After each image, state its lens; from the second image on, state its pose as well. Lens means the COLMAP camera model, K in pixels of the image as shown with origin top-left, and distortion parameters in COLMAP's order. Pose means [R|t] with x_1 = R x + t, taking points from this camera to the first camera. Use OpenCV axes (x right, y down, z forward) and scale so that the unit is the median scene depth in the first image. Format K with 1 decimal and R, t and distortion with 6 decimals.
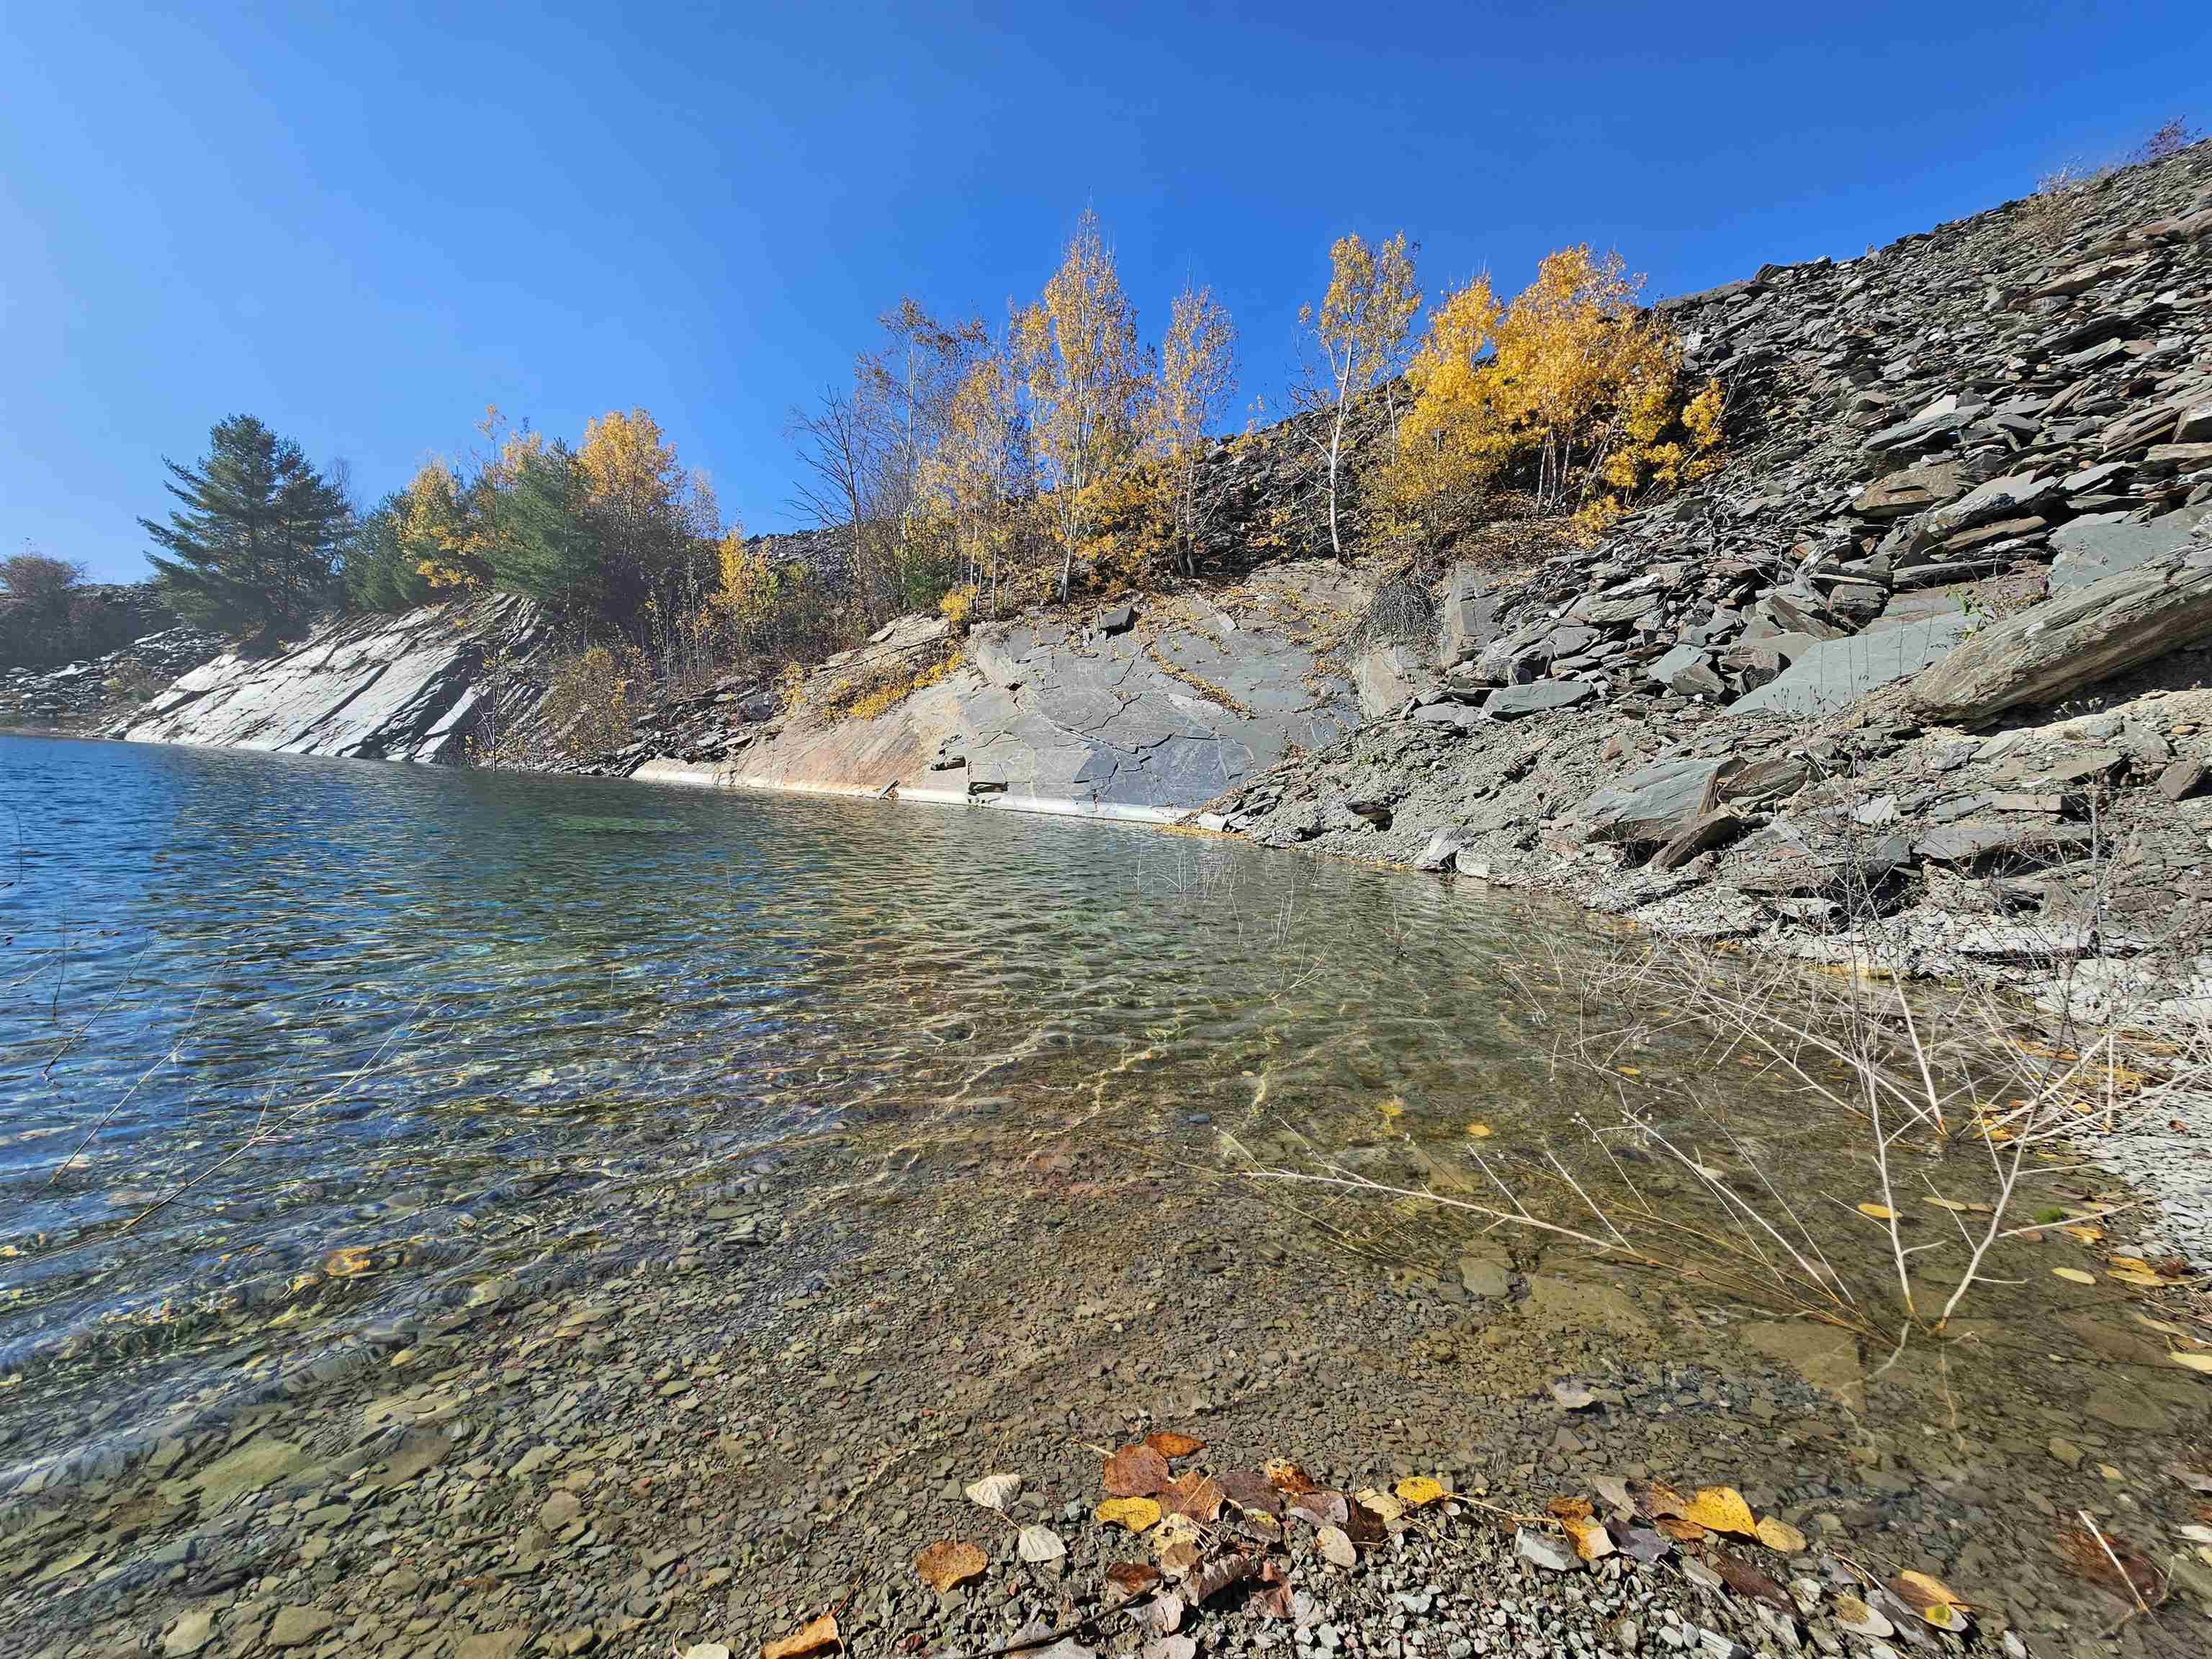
lens RADIAL K [[902.4, 0, 1102.4], [0, 902.4, 824.6], [0, 0, 1]] dist [-0.005321, 0.001638]
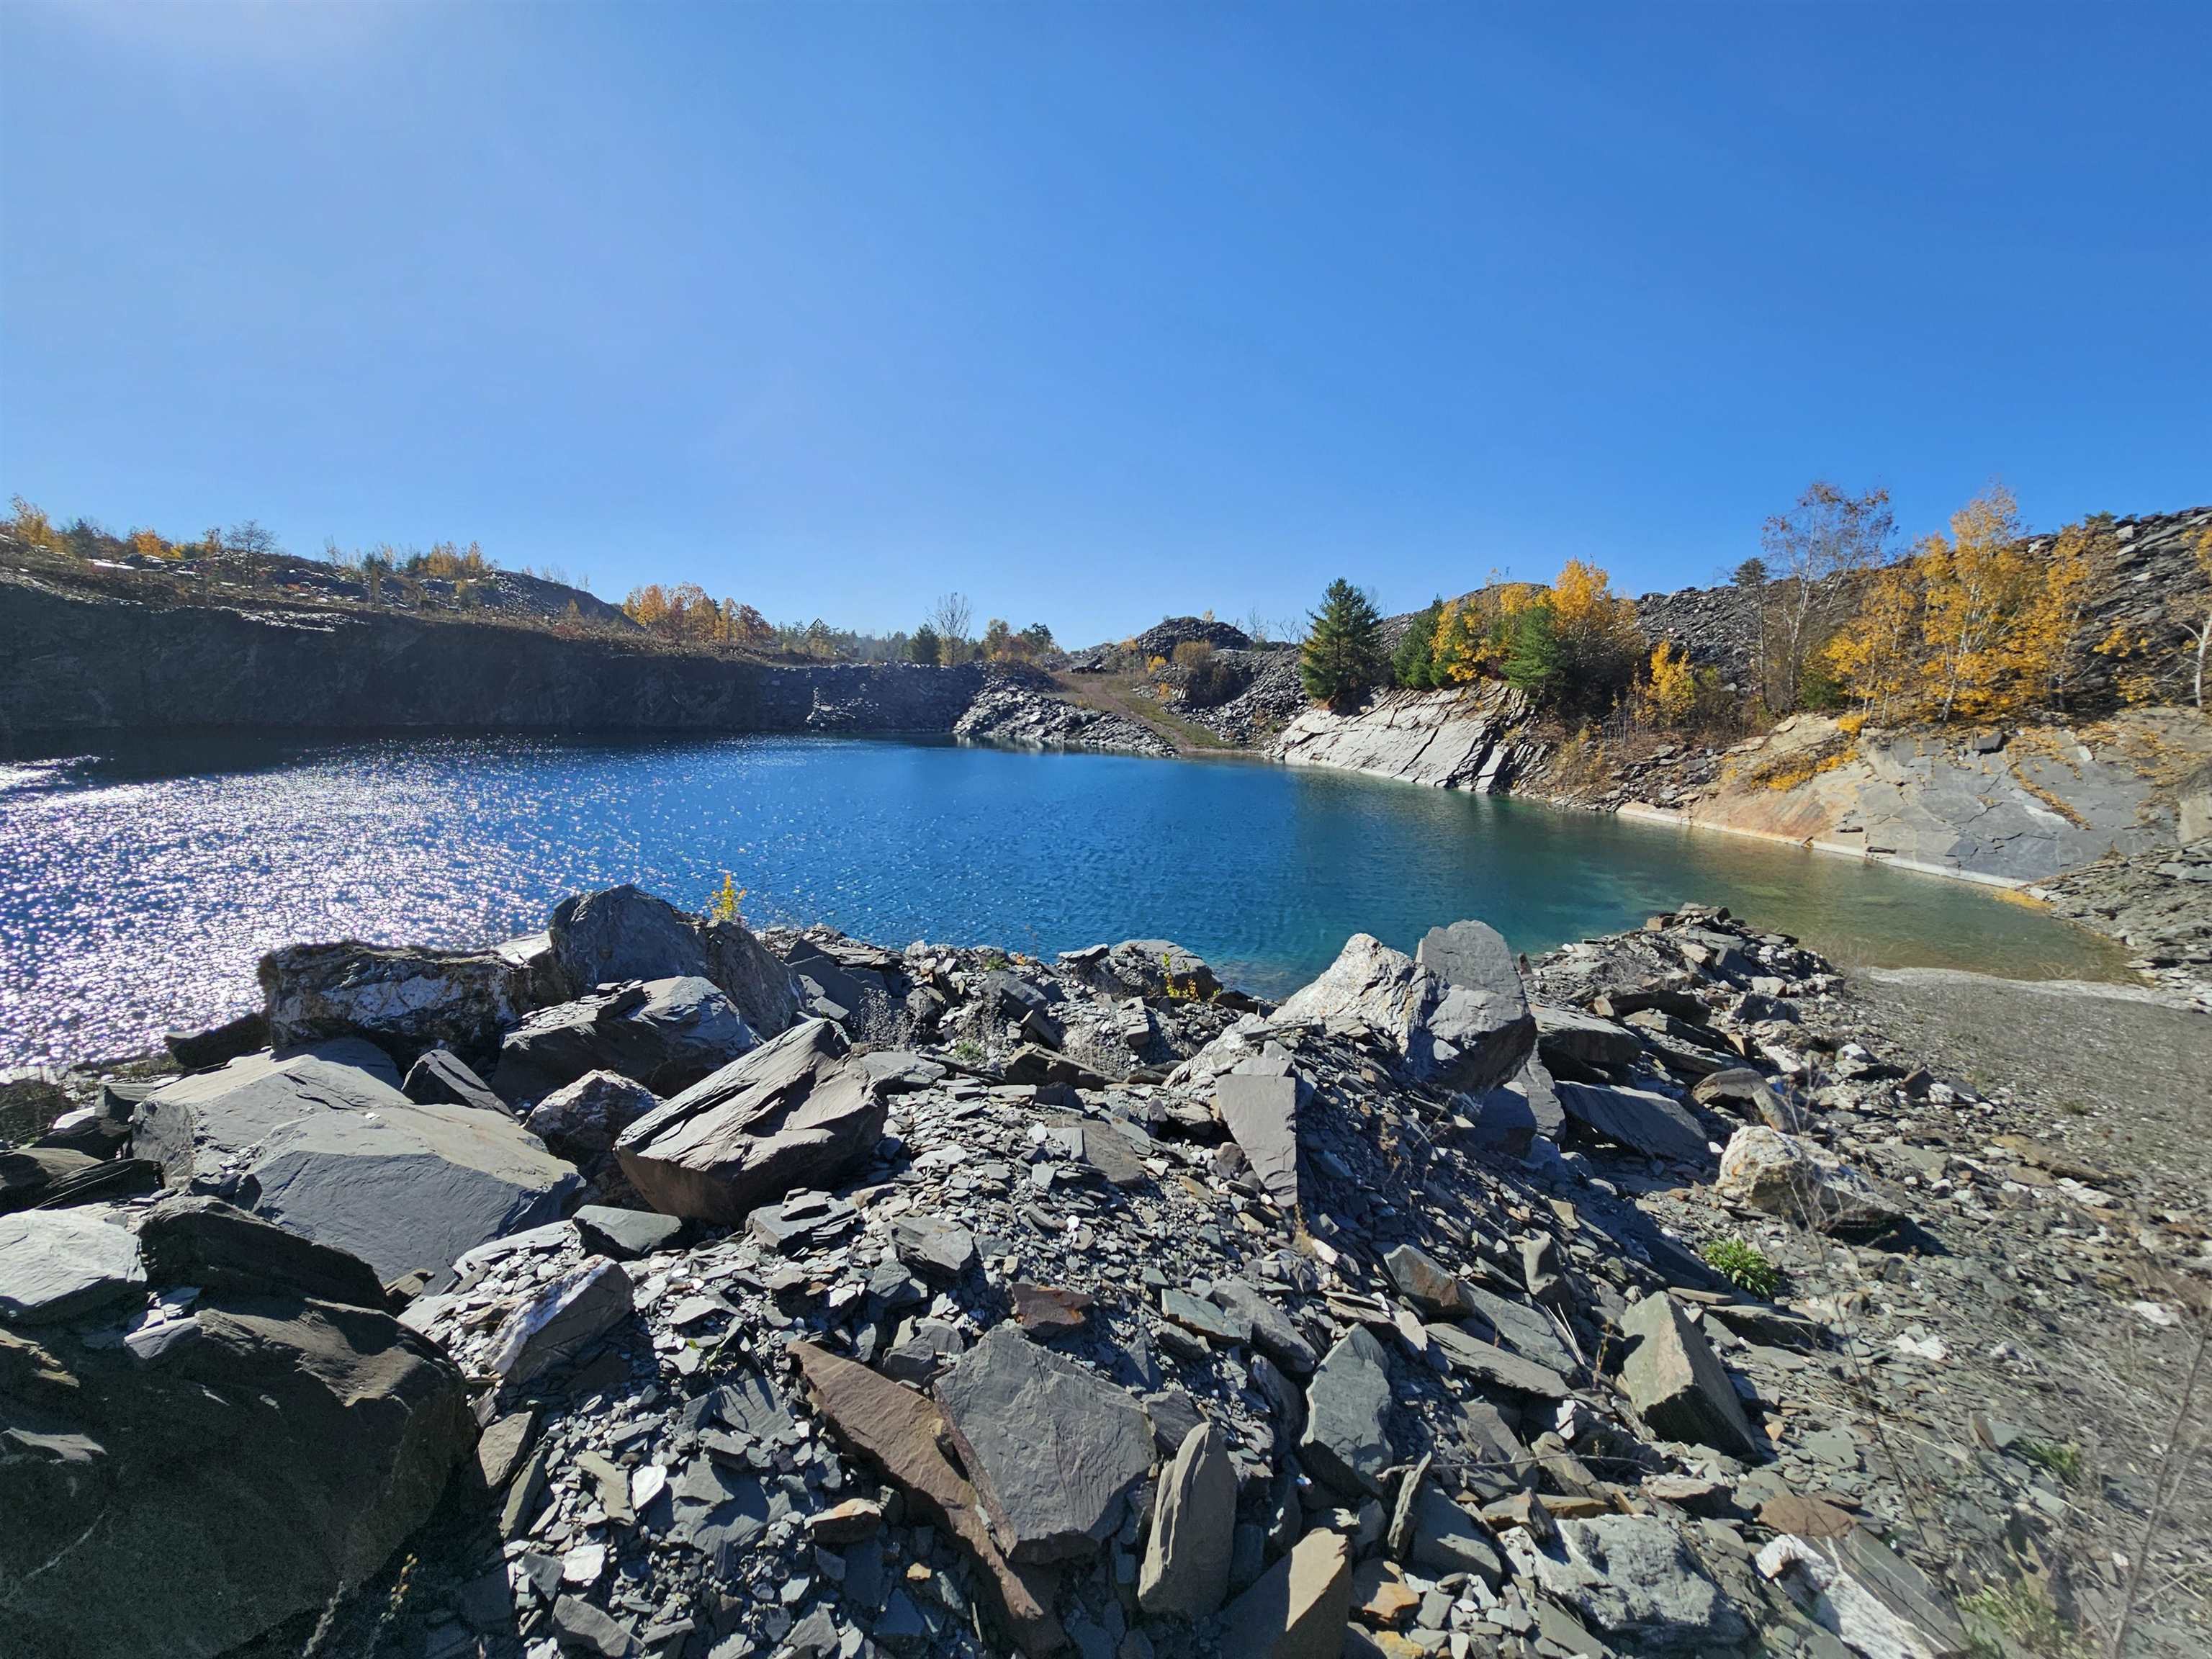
lens RADIAL K [[902.4, 0, 1103.0], [0, 902.4, 827.4], [0, 0, 1]] dist [-0.005321, 0.001638]
pose [[0.720825, 0.072372, -0.689328, -0.006756], [-0.018027, 0.996155, 0.085736, -0.189706], [0.692882, -0.049374, 0.719358, -1.257429]]
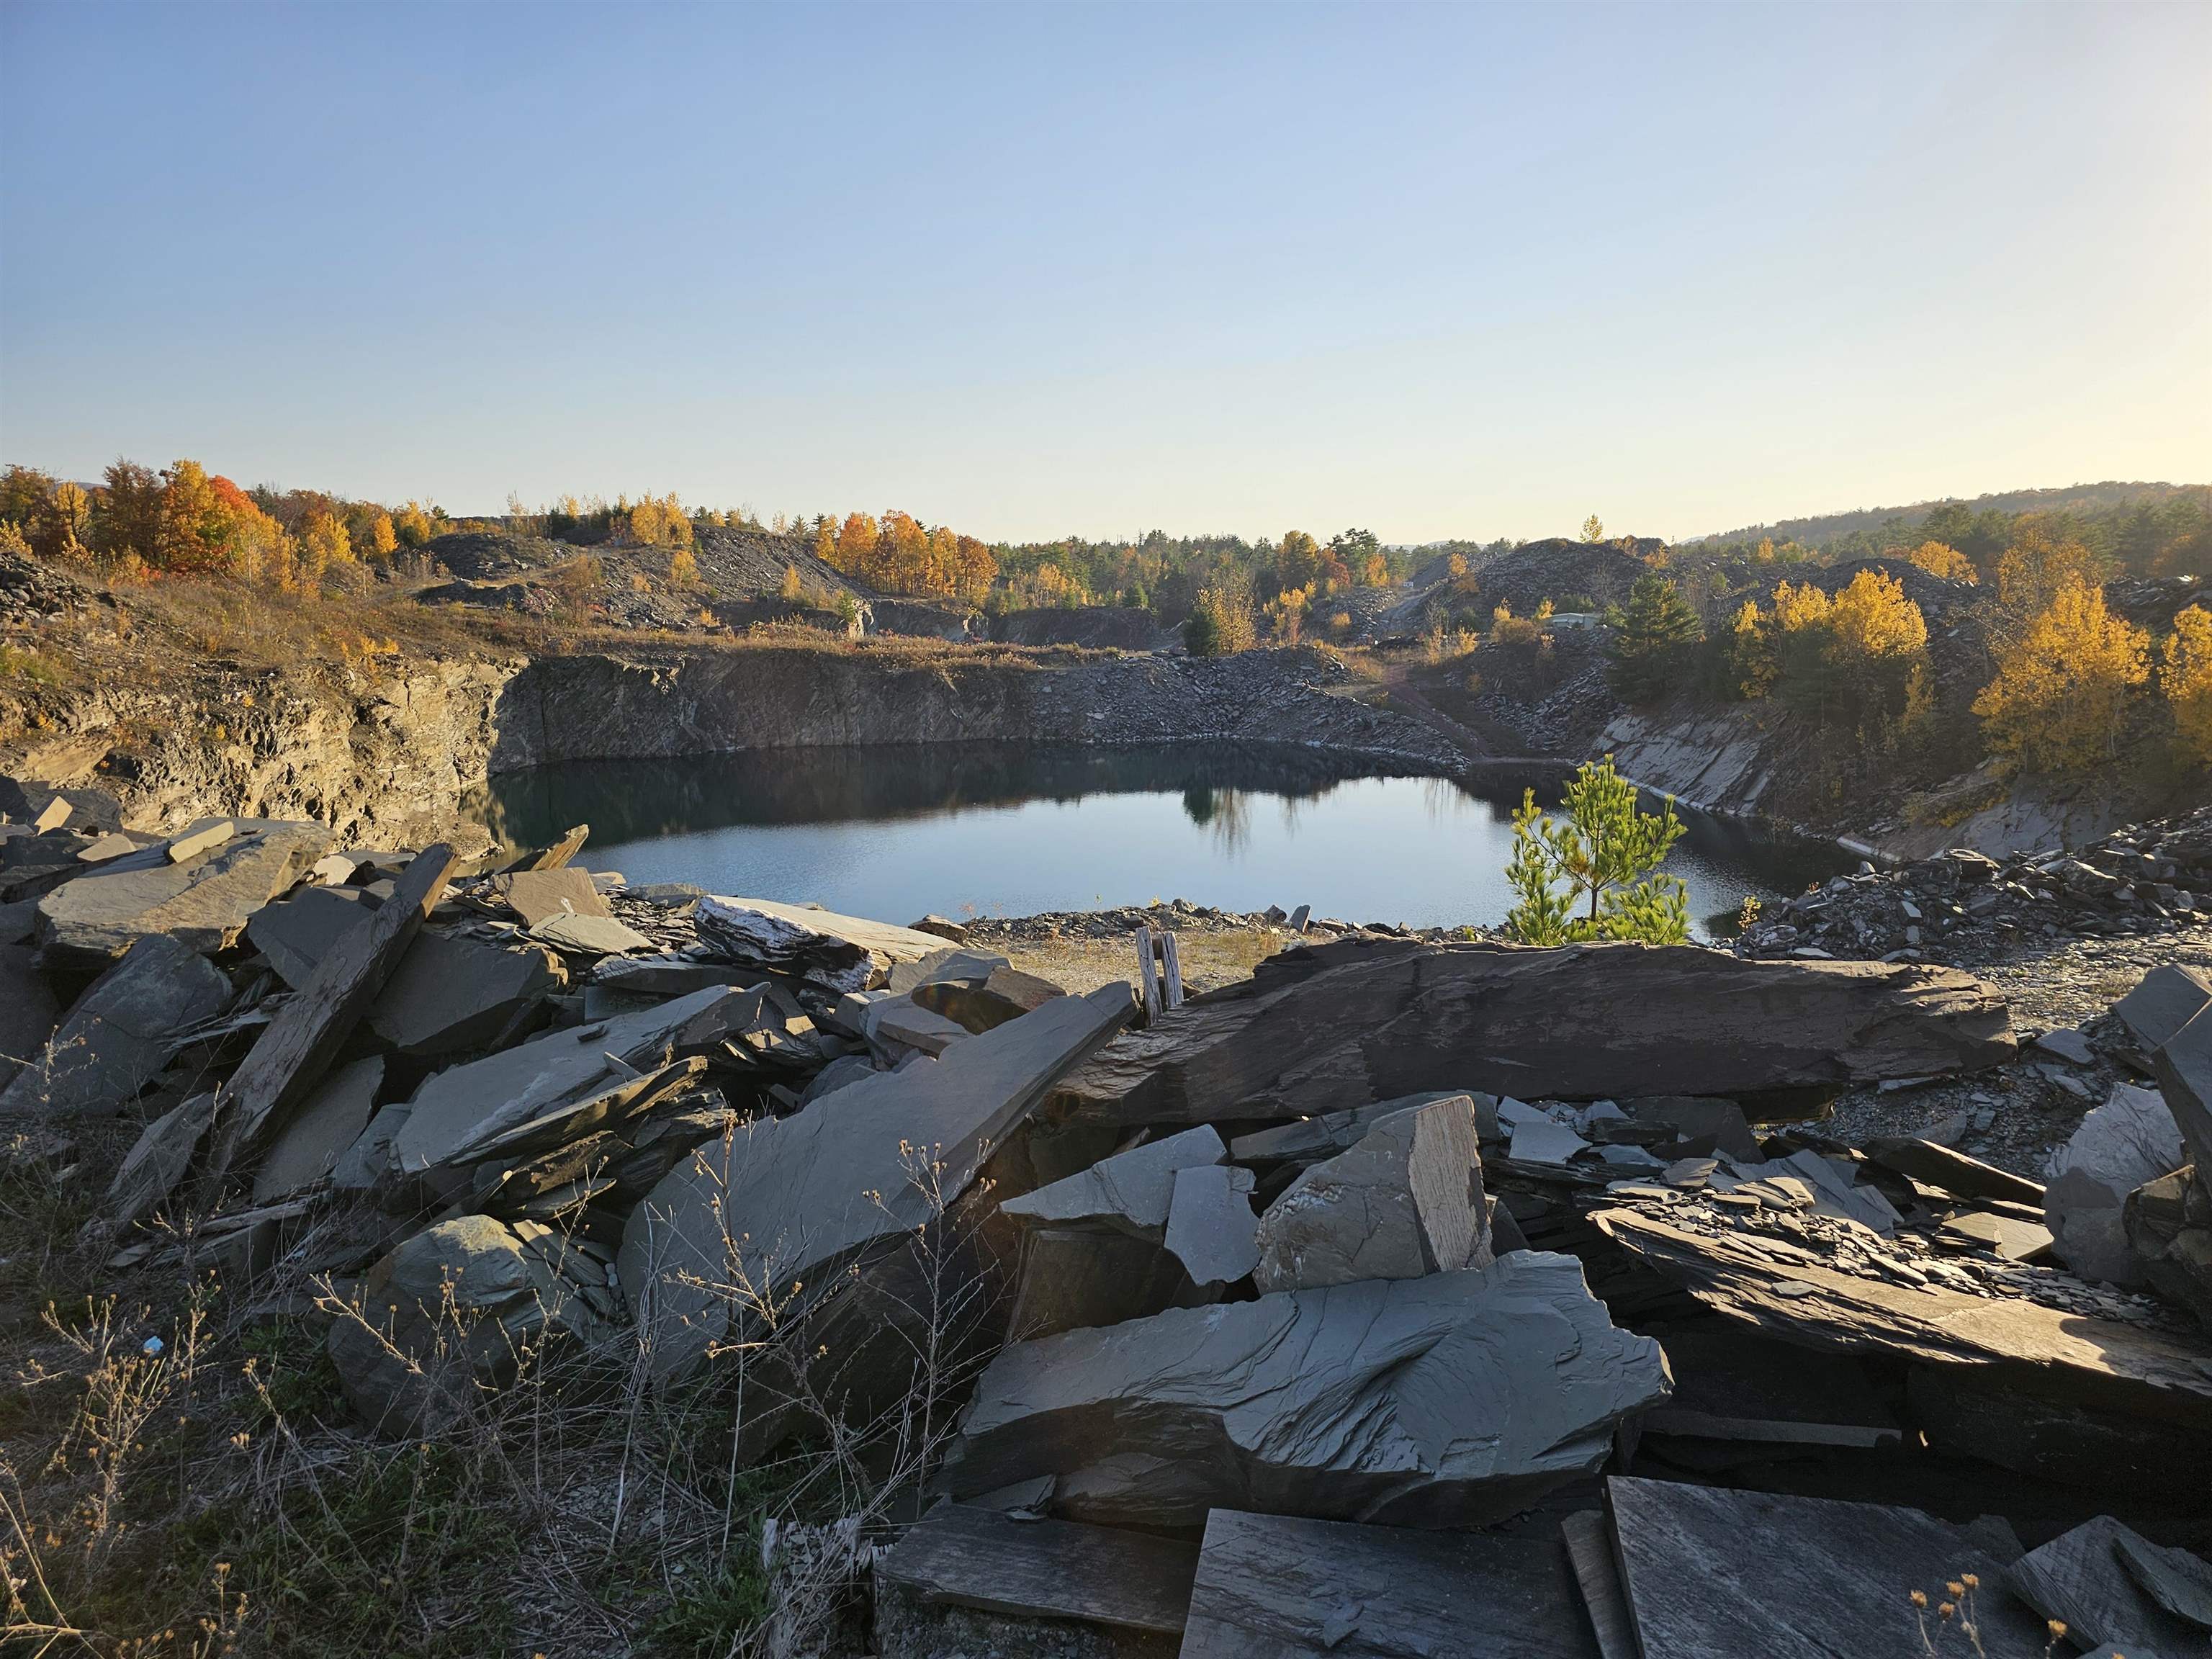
lens RADIAL K [[1454.1, 0, 1101.1], [0, 1454.1, 884.8], [0, 0, 1]] dist [0.043582, -0.043495]
pose [[0.523183, 0.111761, -0.844860, 1.670954], [0.013966, 0.990106, 0.139623, -0.520304], [0.852106, -0.084848, 0.516446, -2.518713]]
